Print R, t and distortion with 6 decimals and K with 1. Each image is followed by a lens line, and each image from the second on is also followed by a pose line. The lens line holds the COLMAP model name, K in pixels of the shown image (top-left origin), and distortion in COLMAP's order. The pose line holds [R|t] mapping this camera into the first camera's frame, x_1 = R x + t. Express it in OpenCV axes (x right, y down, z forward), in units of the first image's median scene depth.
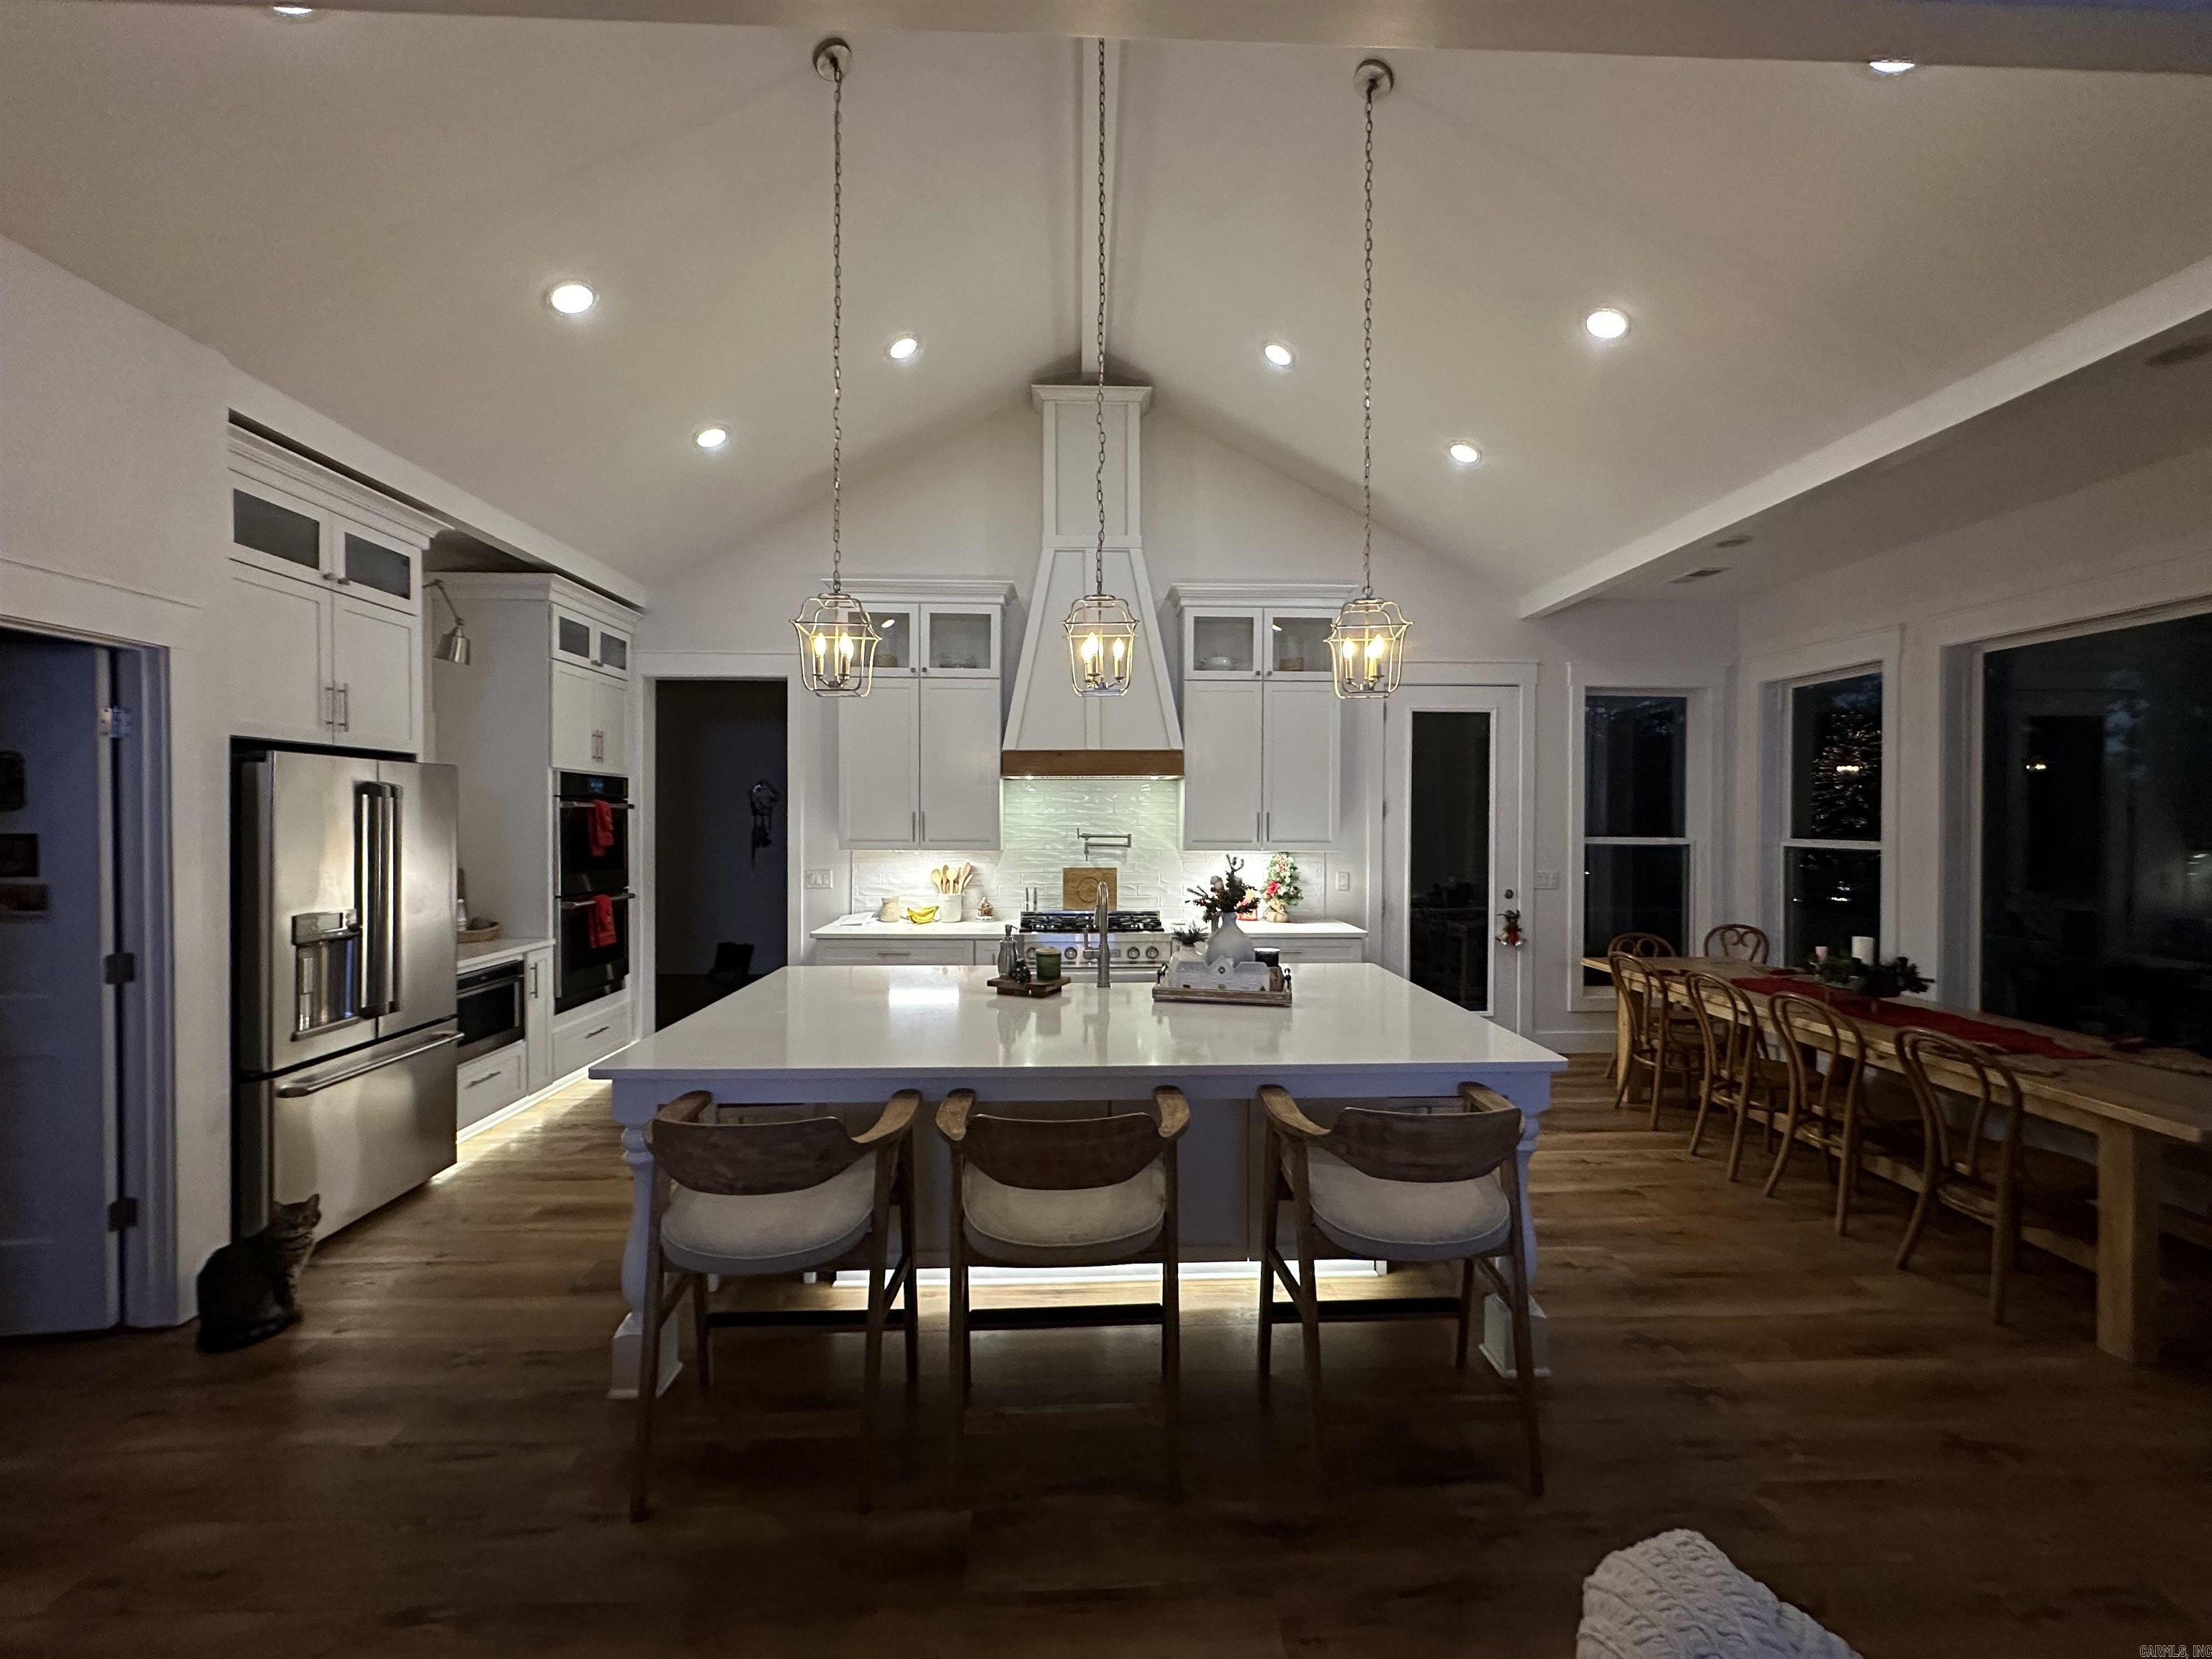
lens RADIAL K [[887.7, 0, 1110.2], [0, 887.7, 816.8], [0, 0, 1]] dist [0.000707, 0.000117]
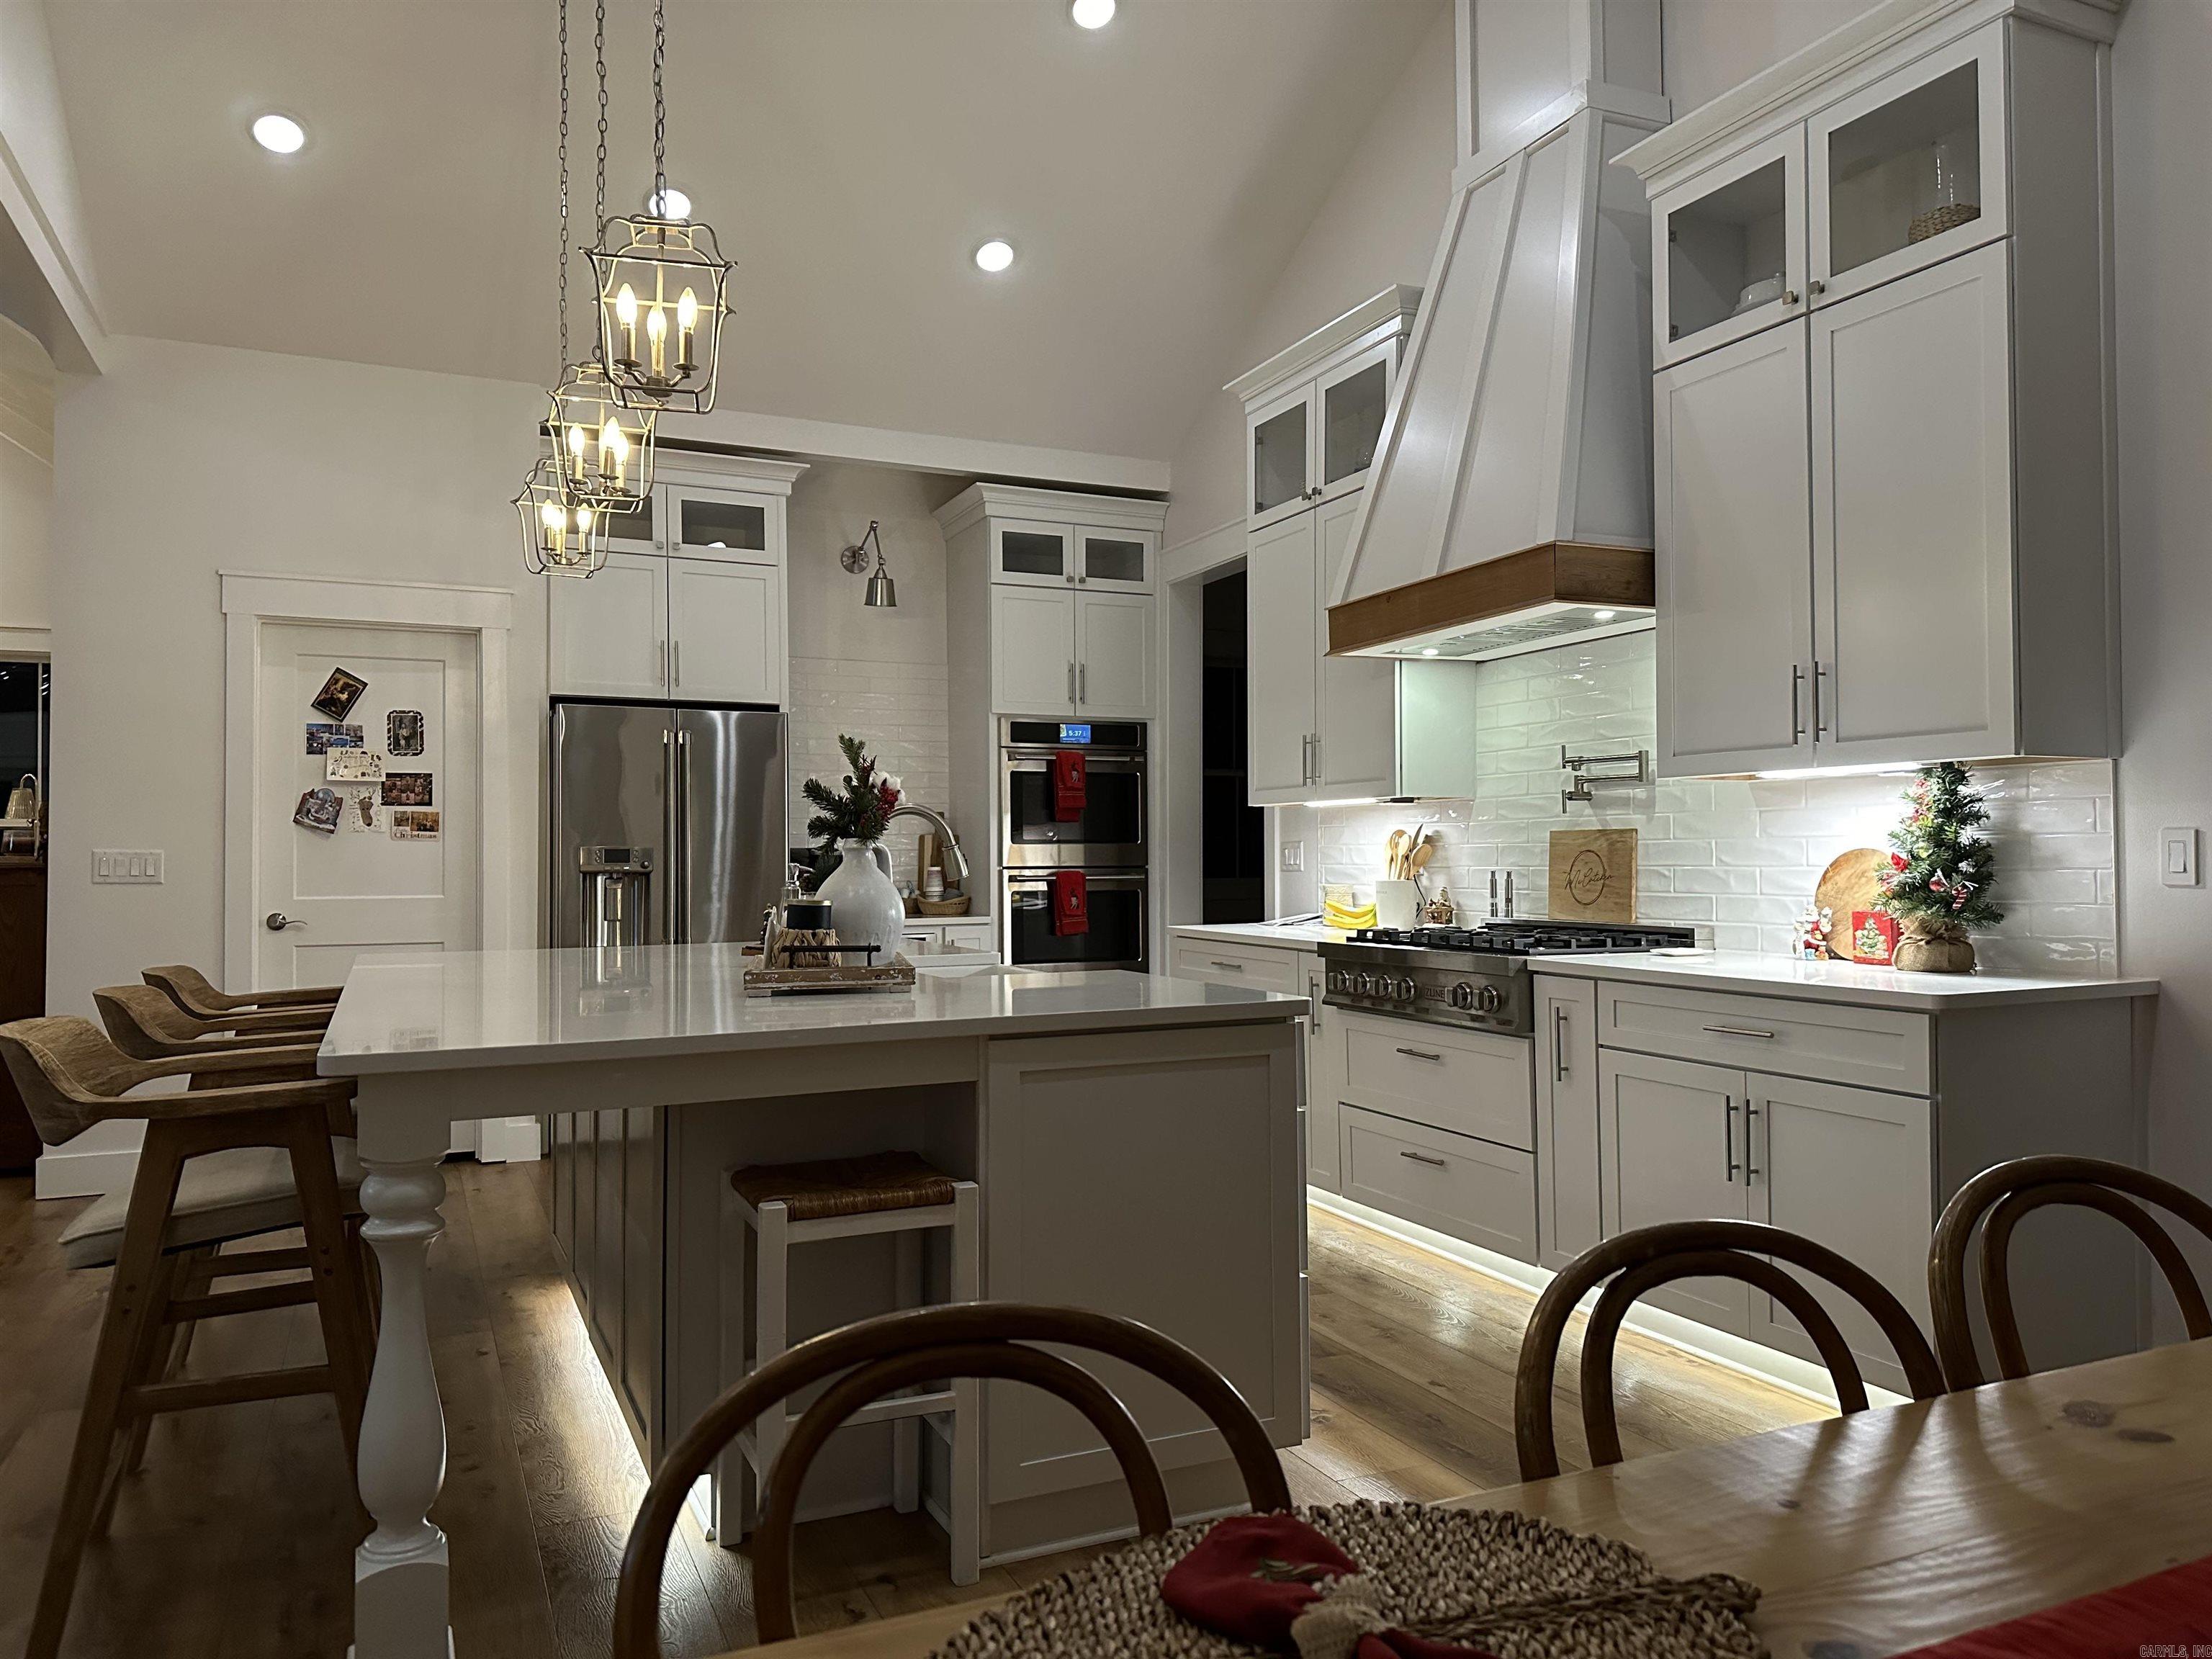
lens RADIAL K [[1535.2, 0, 1105.1], [0, 1535.2, 843.0], [0, 0, 1]] dist [0.001880, -0.002036]
pose [[0.384185, -0.017253, -0.923095, 0.674080], [0.006040, 0.999851, -0.016174, 0.081948], [0.923236, 0.000638, 0.384232, 0.493642]]
